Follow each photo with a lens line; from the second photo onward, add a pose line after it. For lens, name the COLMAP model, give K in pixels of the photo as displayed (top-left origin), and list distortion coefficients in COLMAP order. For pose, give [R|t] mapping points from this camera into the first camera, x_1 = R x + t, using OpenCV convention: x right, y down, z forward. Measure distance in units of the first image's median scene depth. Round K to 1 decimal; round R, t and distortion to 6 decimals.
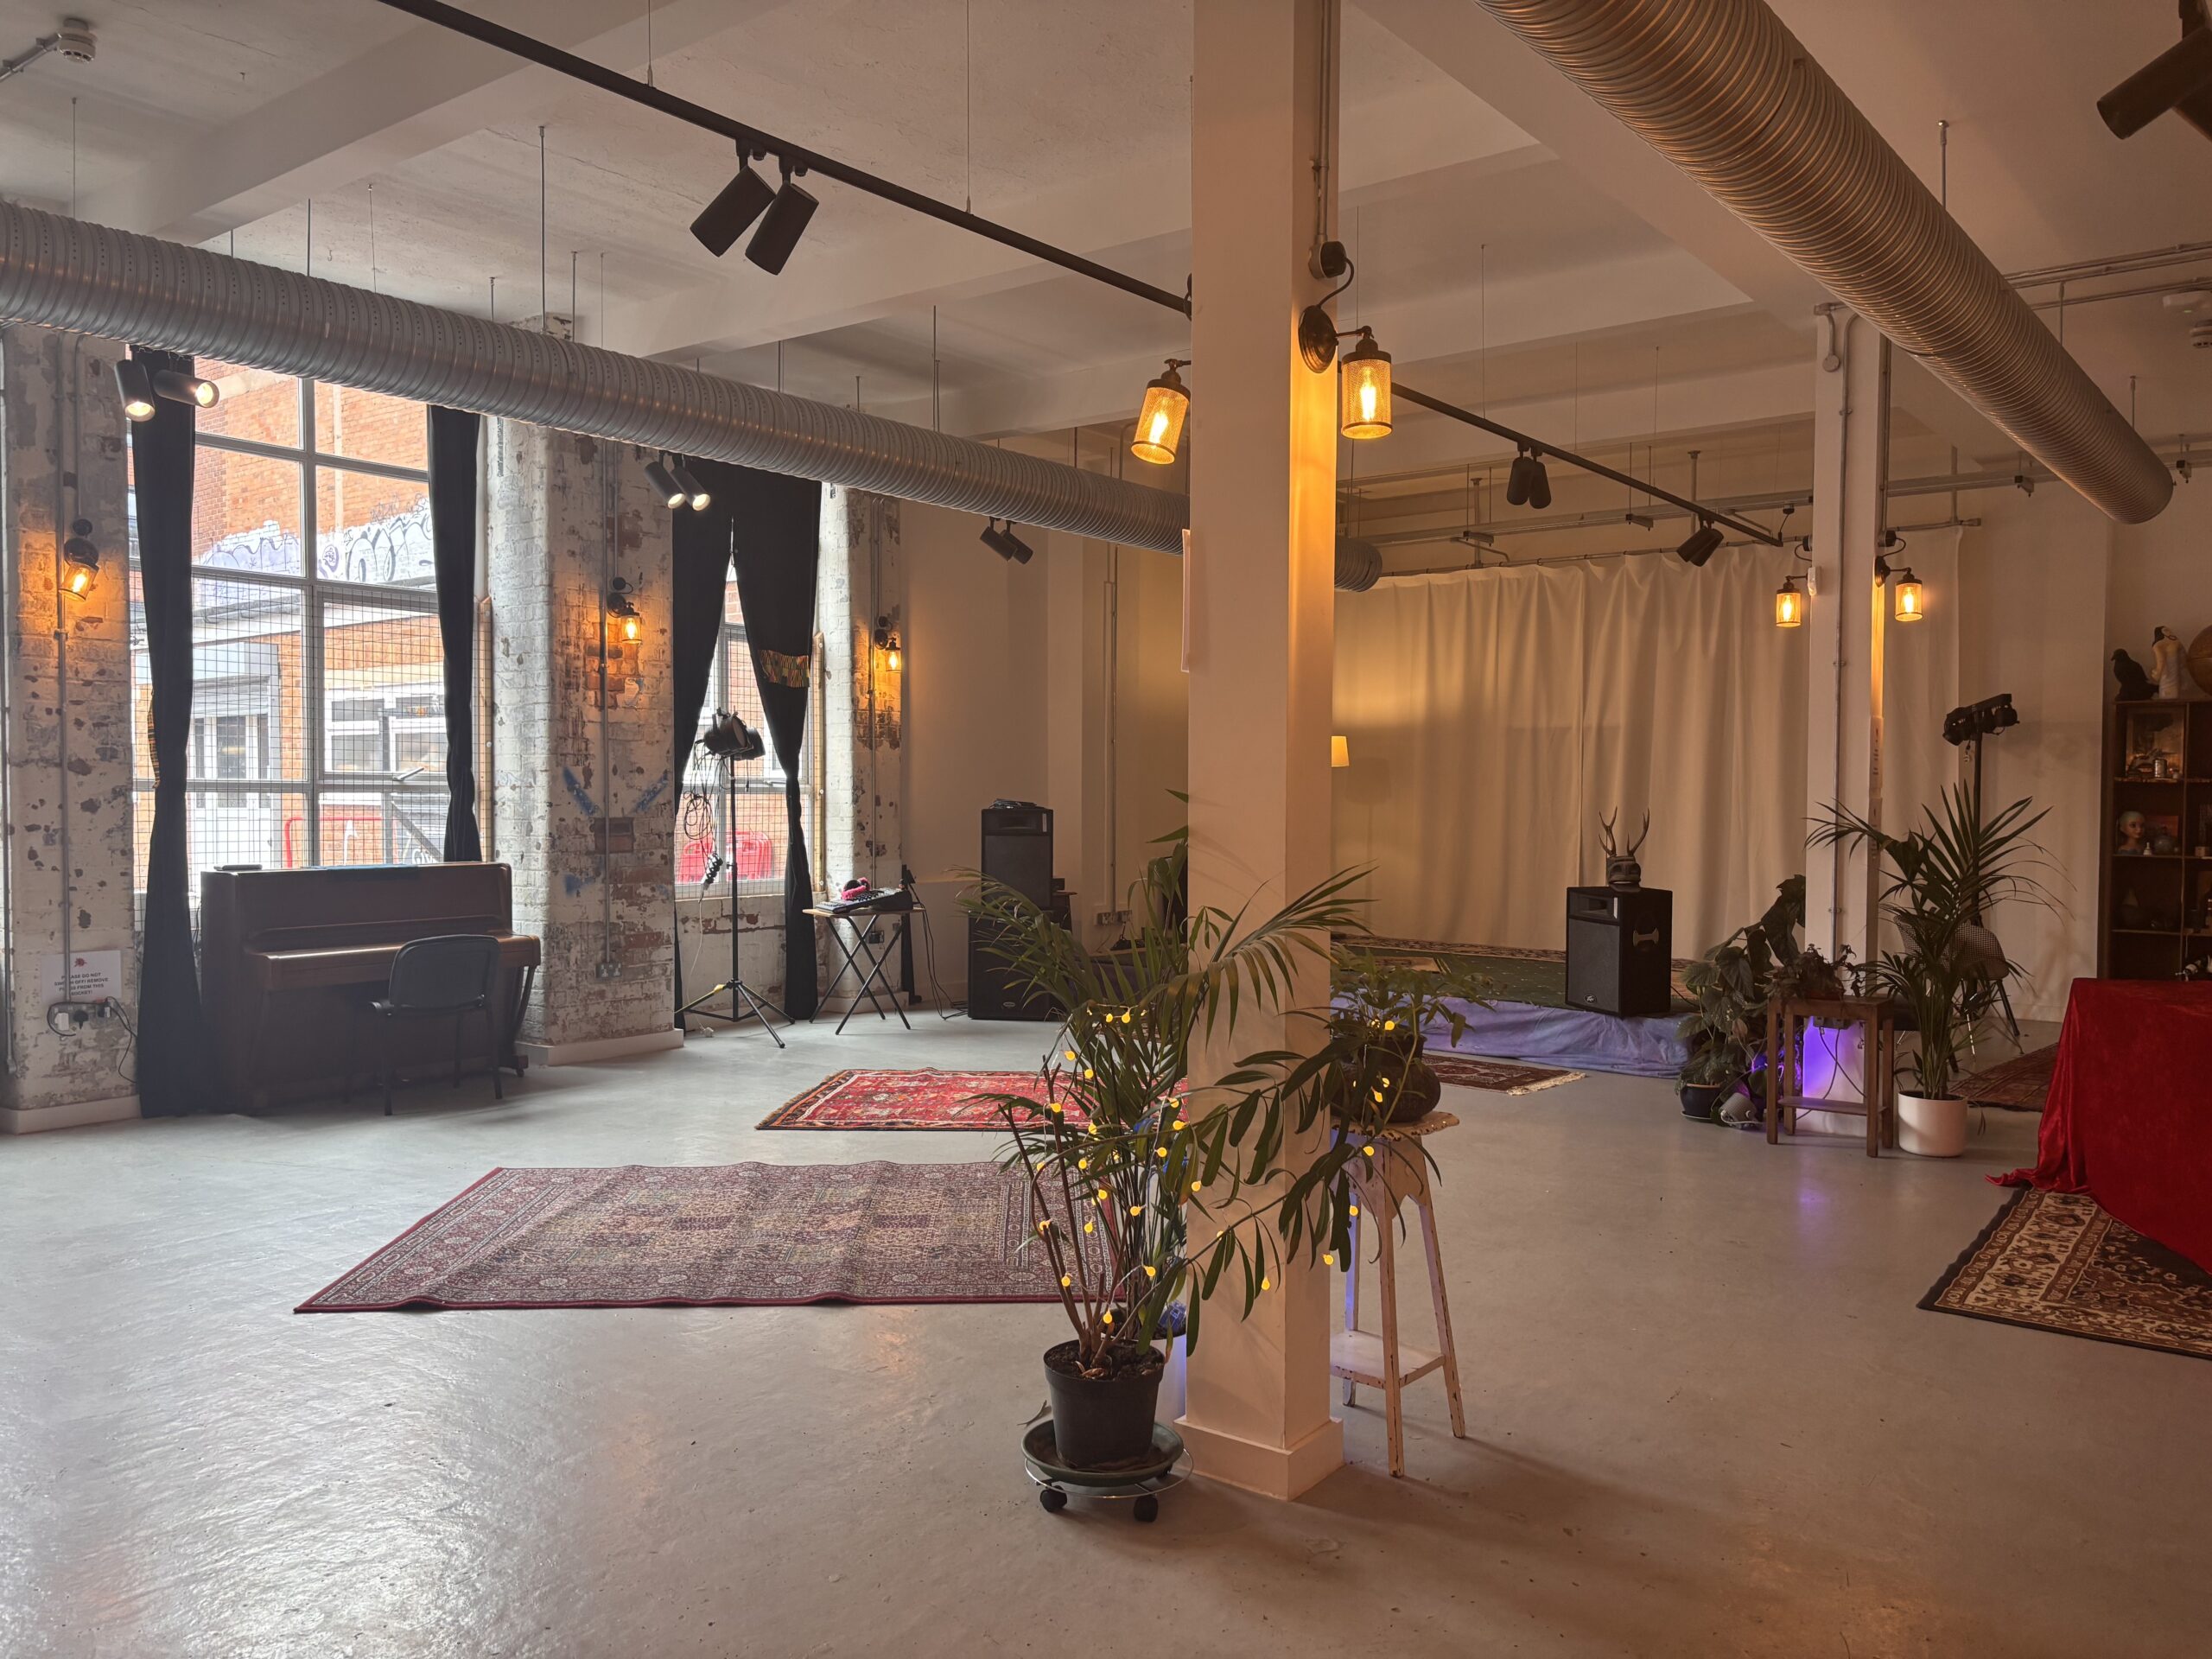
lens RADIAL K [[1658.7, 0, 1123.6], [0, 1658.7, 838.6], [0, 0, 1]] dist [0.038323, -0.031442]
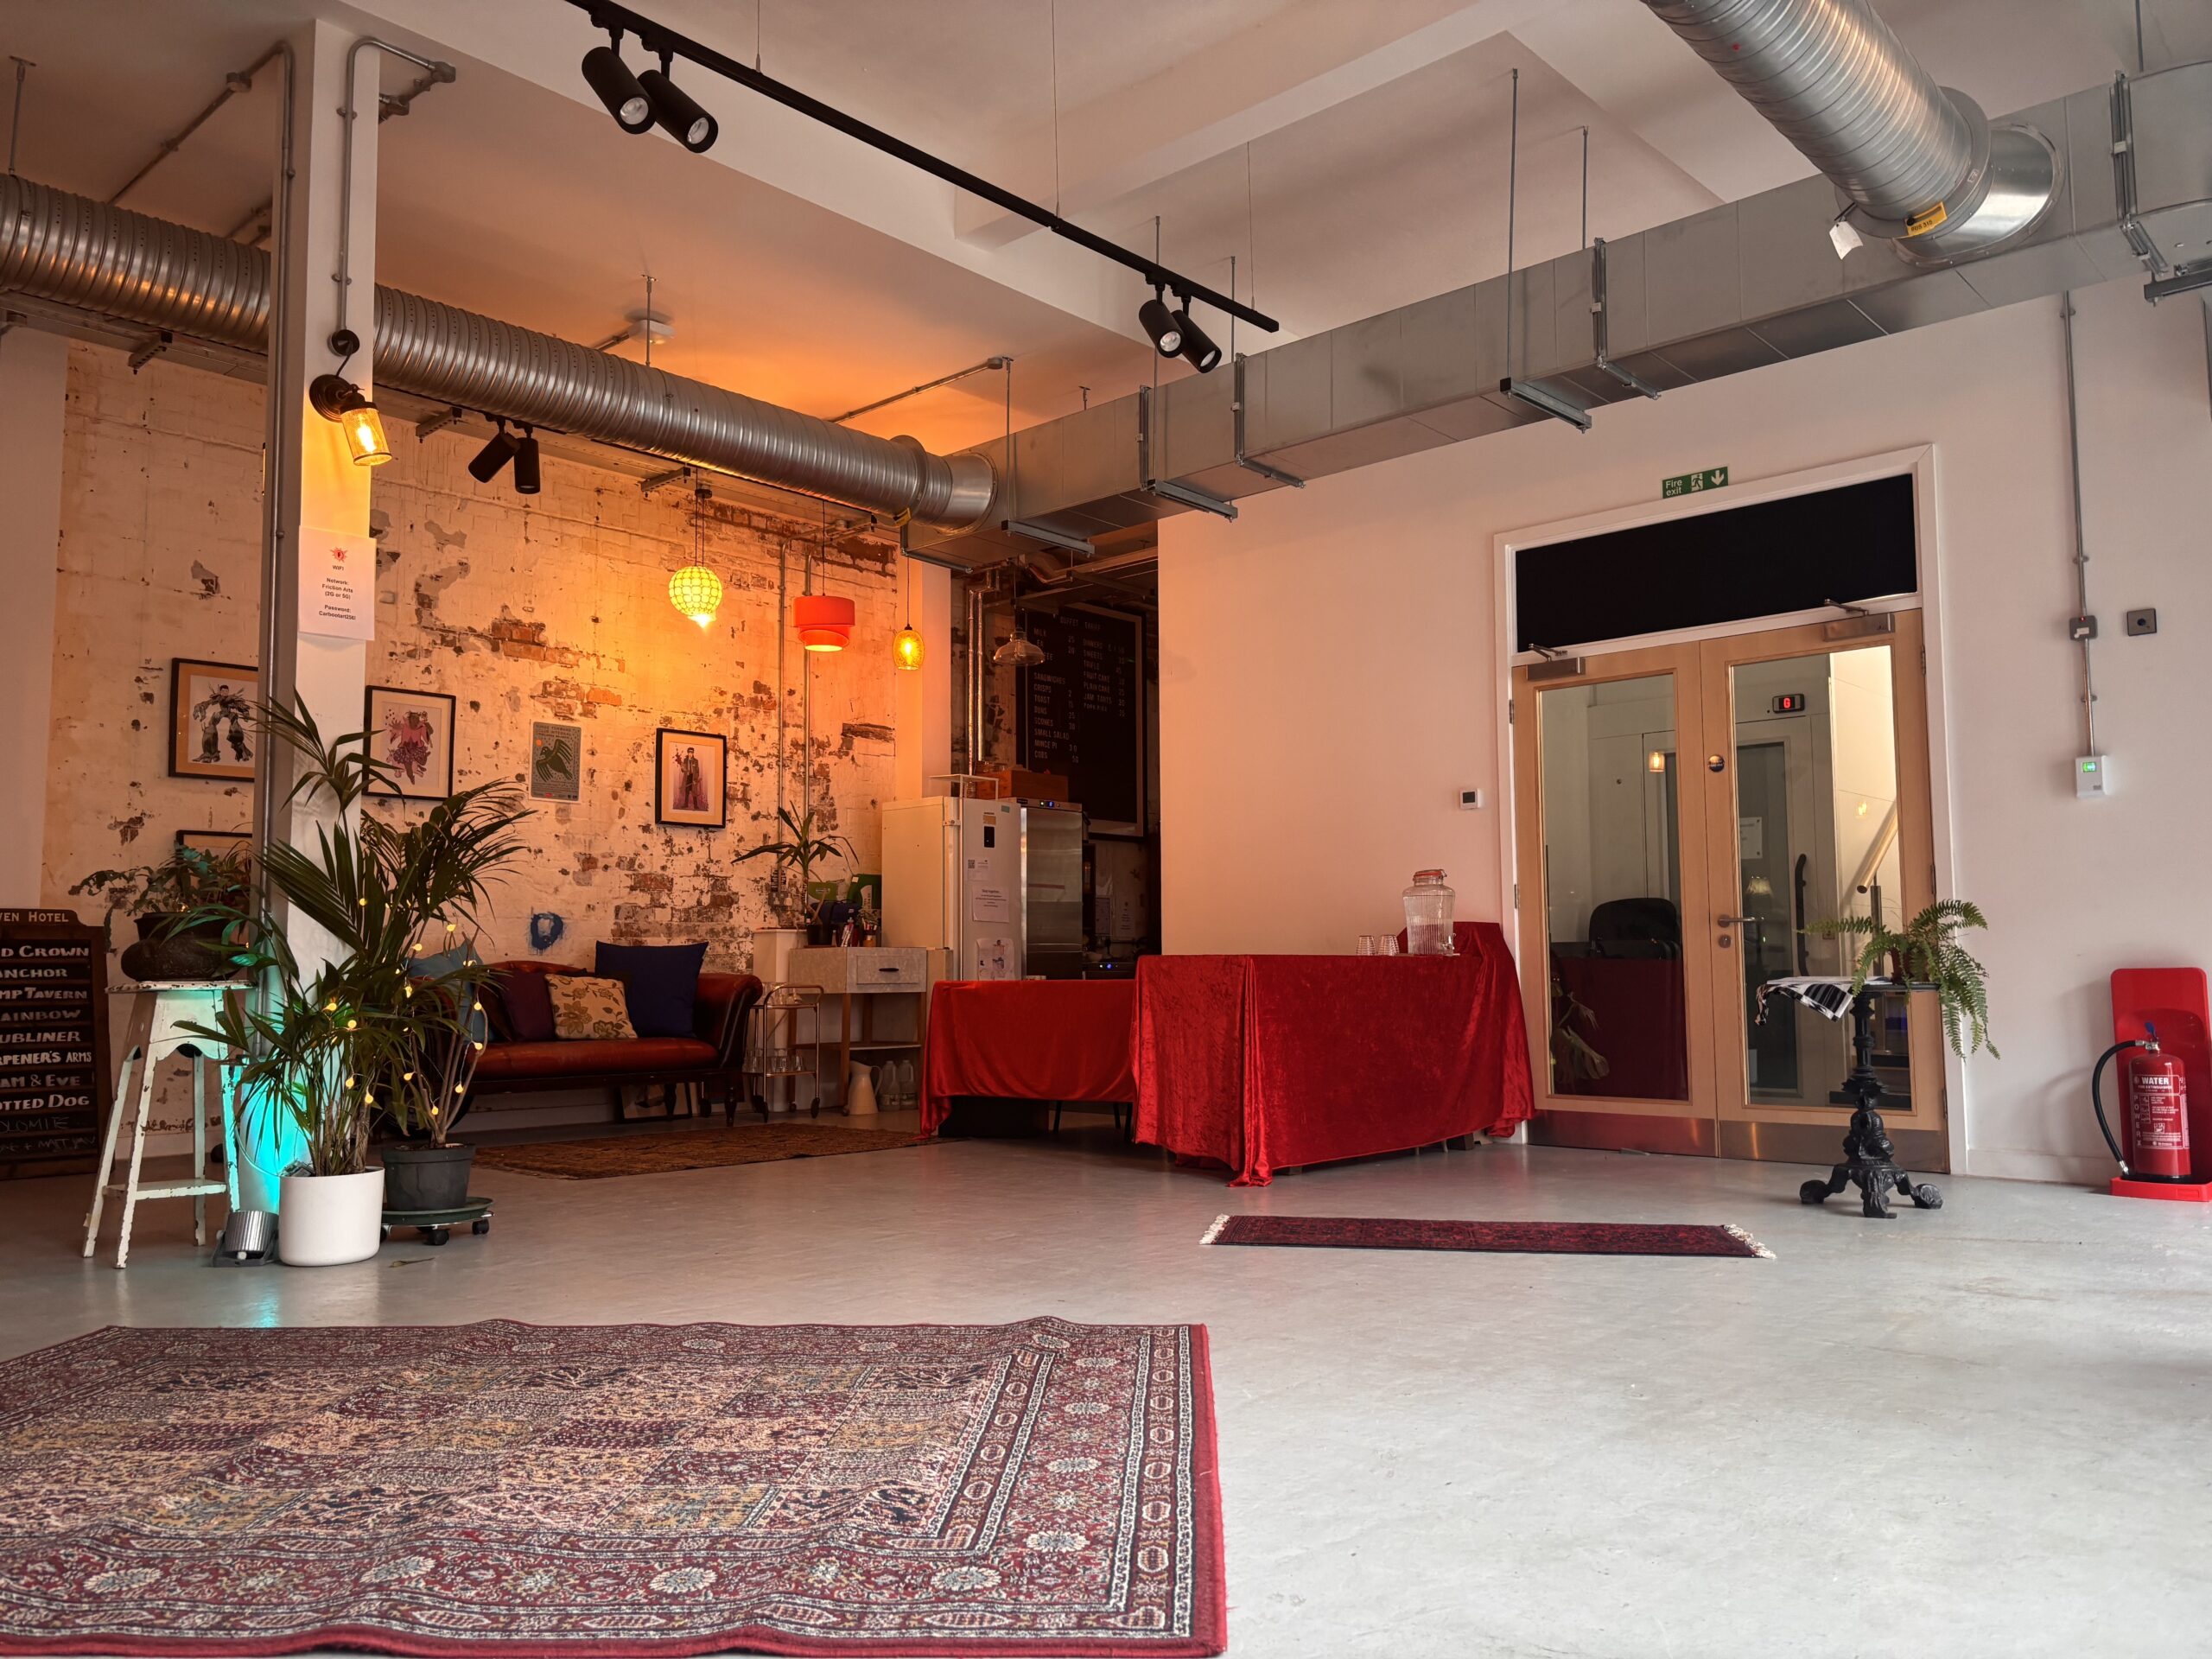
lens RADIAL K [[1658.7, 0, 1103.9], [0, 1658.7, 833.1], [0, 0, 1]] dist [0.038323, -0.031442]
pose [[-0.996007, 0.011024, 0.088589, -0.268701], [0.005571, 0.998087, -0.061572, 0.055285], [-0.089098, -0.060832, -0.994163, 0.907469]]
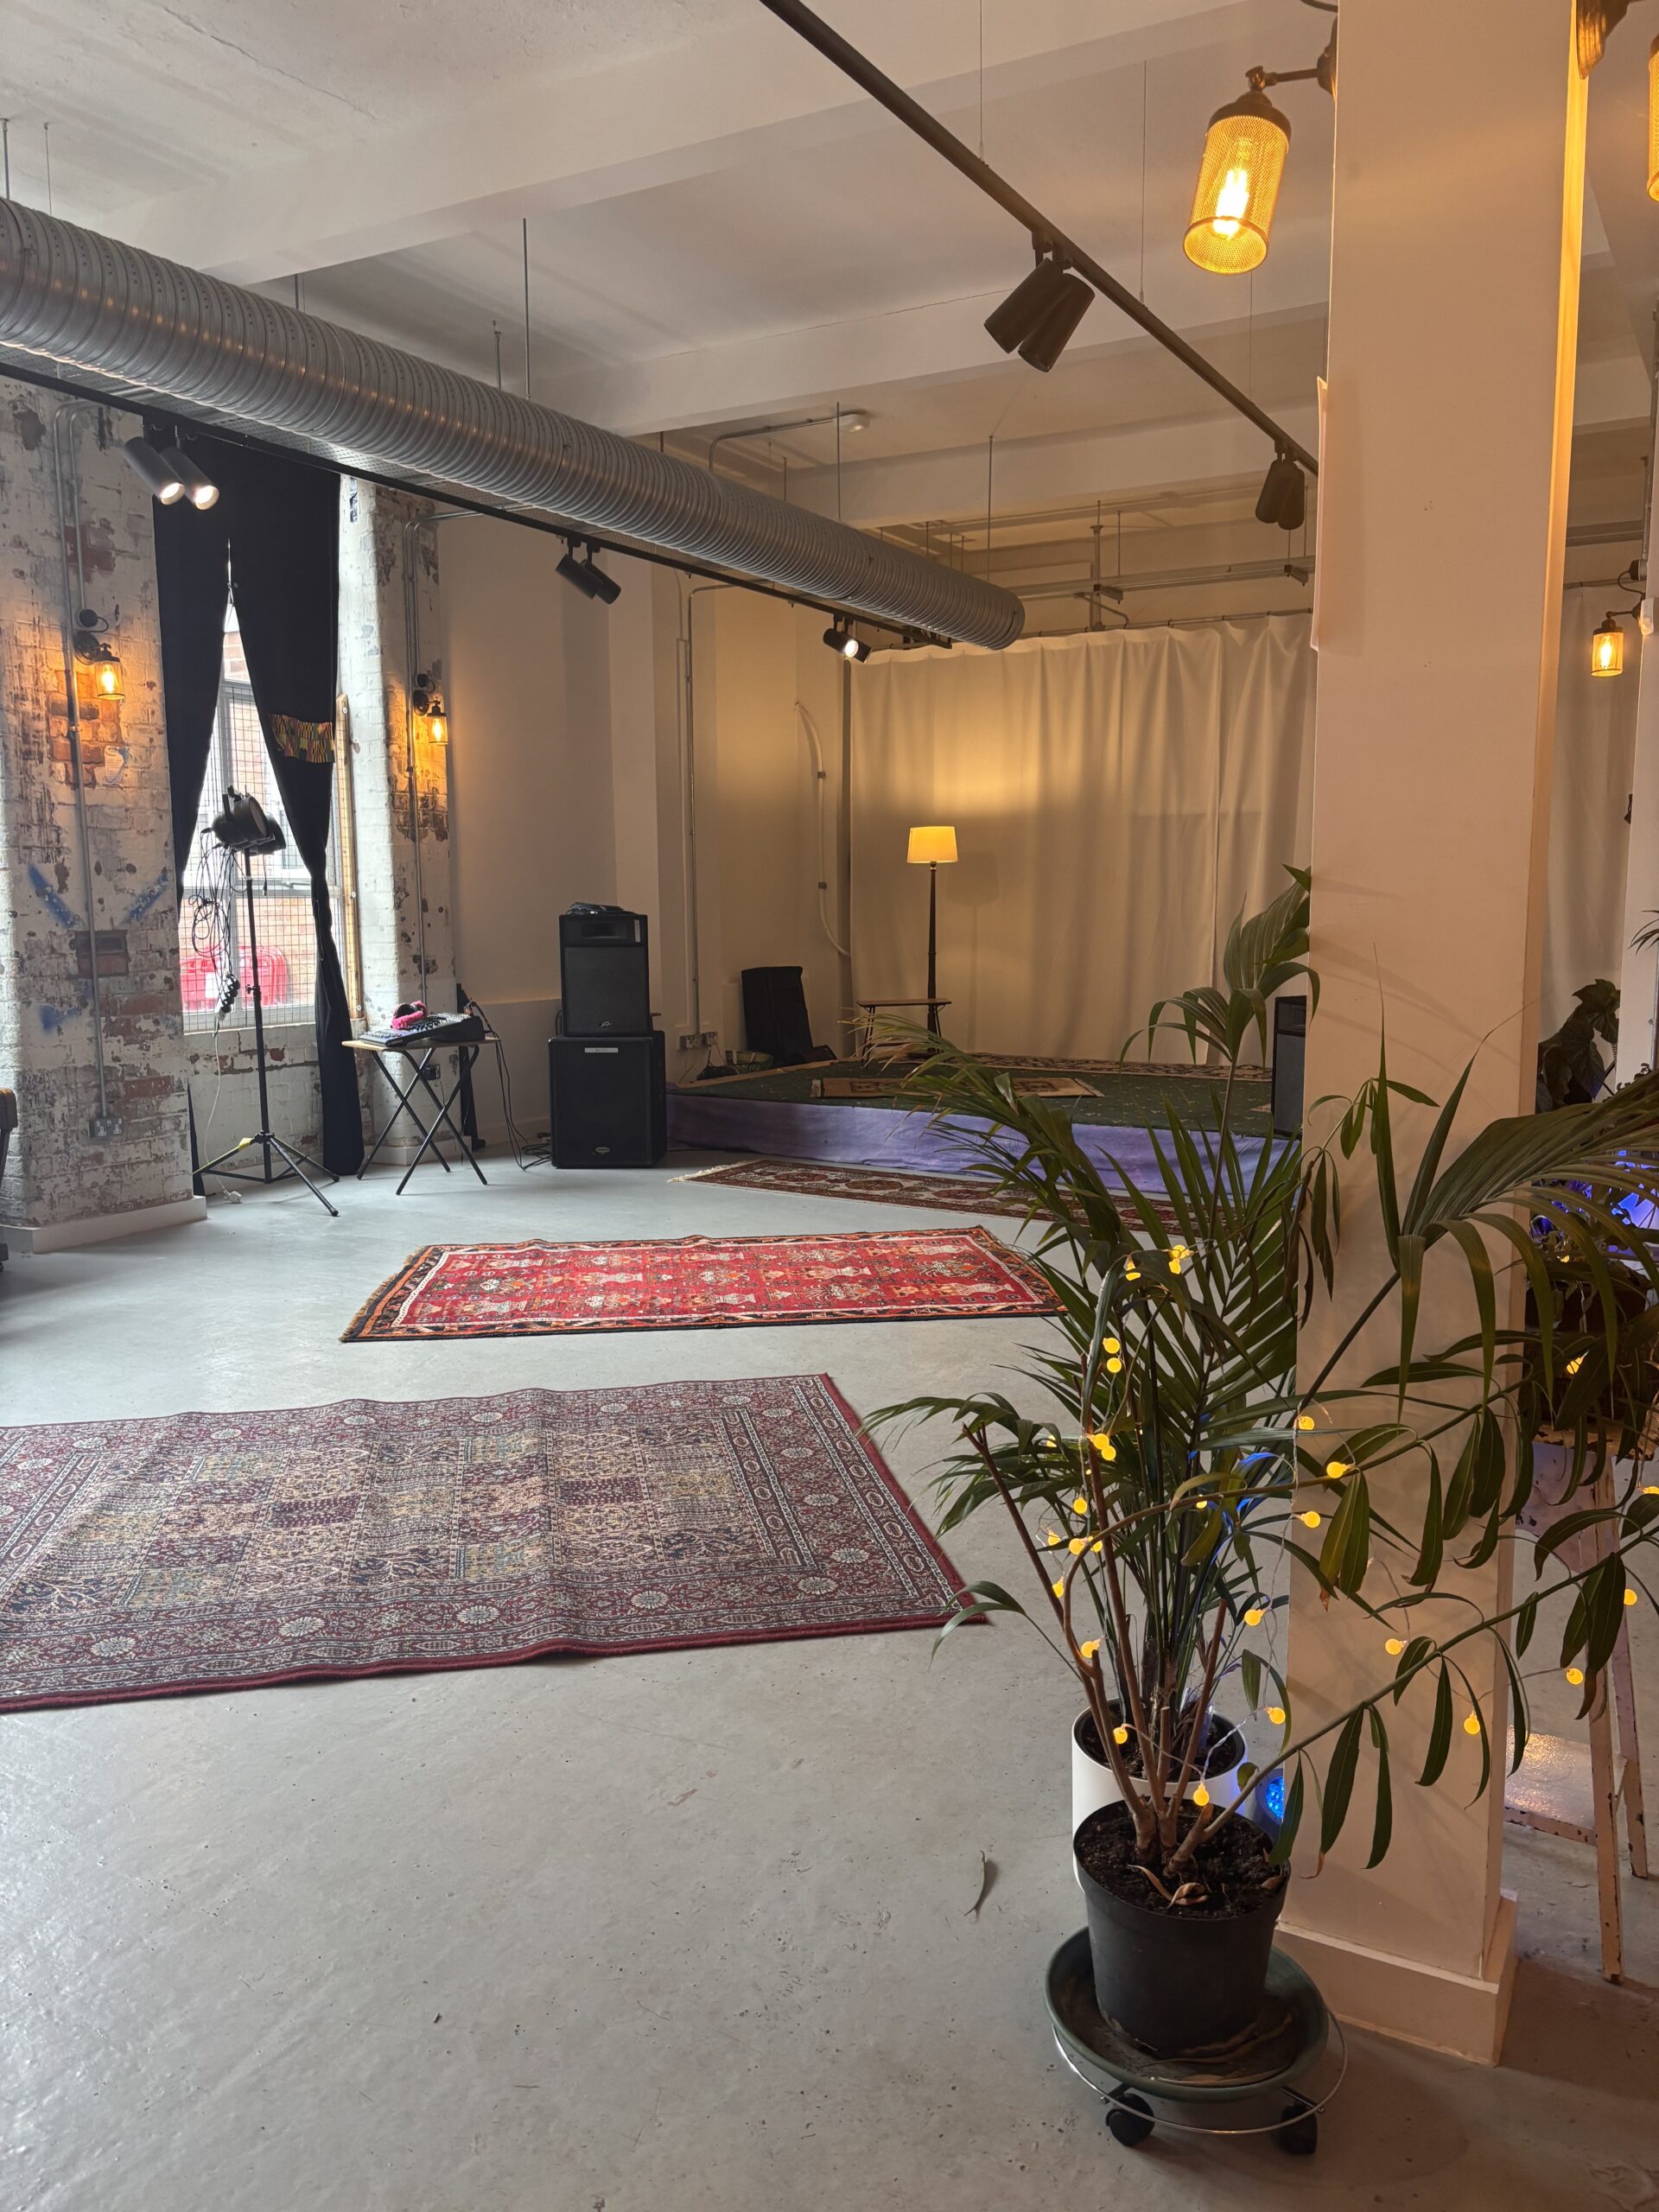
lens RADIAL K [[1658.7, 0, 822.3], [0, 1658.7, 1117.7], [0, 0, 1]] dist [0.038323, -0.031442]
pose [[0.990525, -0.028761, 0.134286, -0.080991], [0.014611, 0.994345, 0.105192, -0.002661], [-0.136552, -0.102234, 0.985344, 0.183535]]
